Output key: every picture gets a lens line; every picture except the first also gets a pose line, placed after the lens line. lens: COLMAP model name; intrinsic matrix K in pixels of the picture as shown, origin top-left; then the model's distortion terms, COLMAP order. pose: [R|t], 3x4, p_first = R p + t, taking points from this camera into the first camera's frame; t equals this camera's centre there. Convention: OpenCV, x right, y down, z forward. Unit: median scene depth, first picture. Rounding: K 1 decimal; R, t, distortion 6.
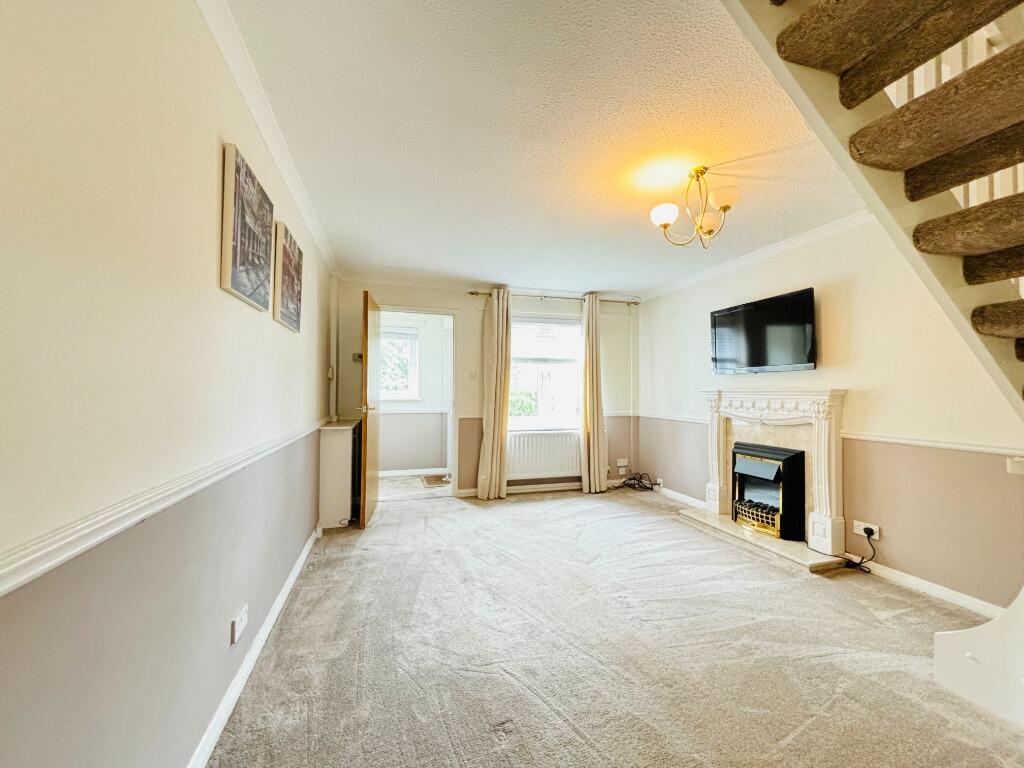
lens RADIAL K [[416.7, 0, 510.4], [0, 416.7, 381.3], [0, 0, 1]] dist [-0.003065, 0.001741]
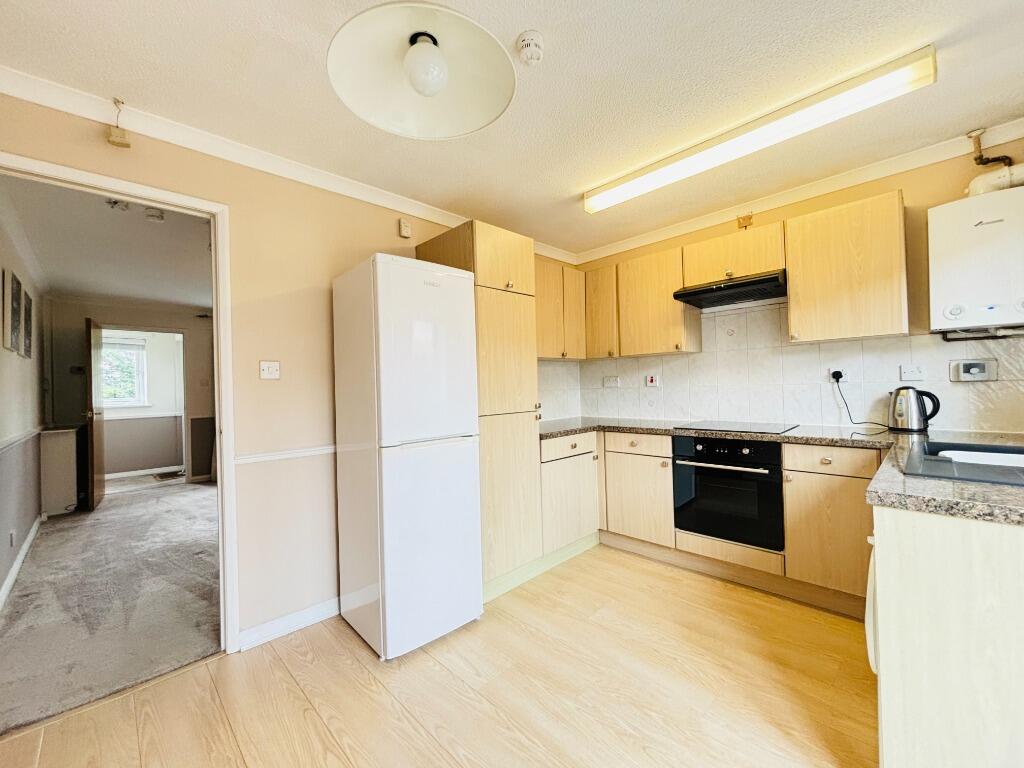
lens RADIAL K [[416.7, 0, 513.4], [0, 416.7, 381.8], [0, 0, 1]] dist [-0.003065, 0.001741]
pose [[0.876863, -0.024545, 0.480113, 0.162286], [0.021168, 0.999698, 0.012449, -0.019032], [-0.480273, -0.000753, 0.877119, -0.696470]]
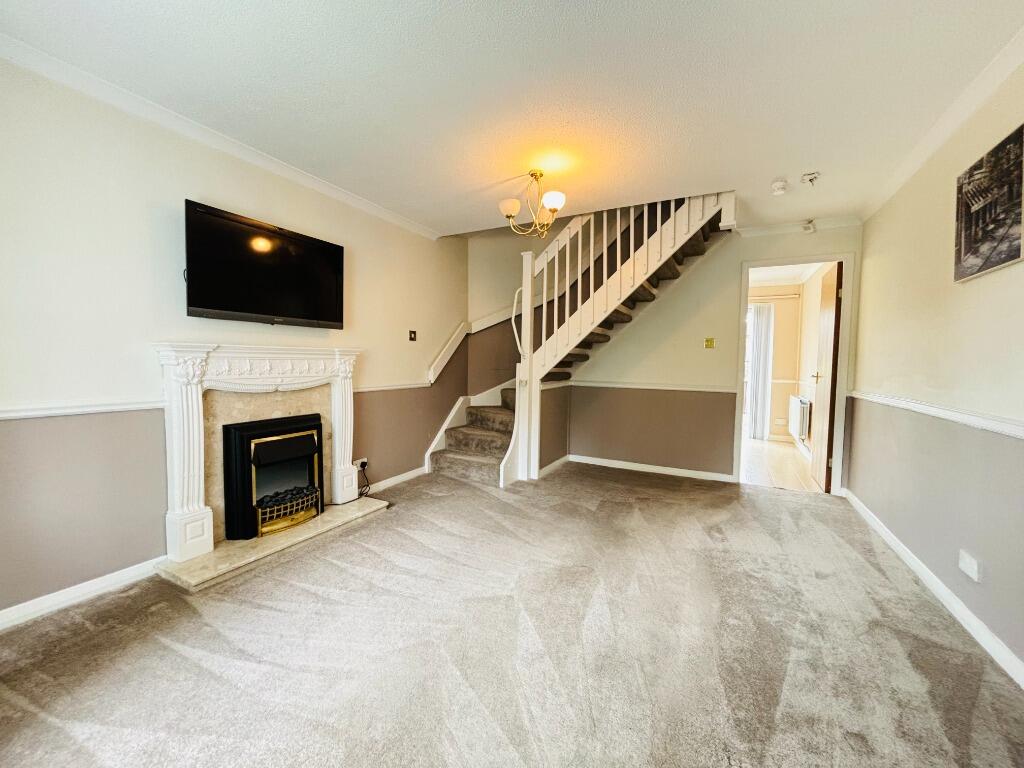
lens RADIAL K [[416.7, 0, 511.0], [0, 416.7, 385.4], [0, 0, 1]] dist [-0.003065, 0.001741]
pose [[-0.728752, -0.047022, 0.683162, -0.224723], [-0.024075, 0.998782, 0.043065, 0.045453], [-0.684355, 0.014936, -0.728996, 1.212265]]
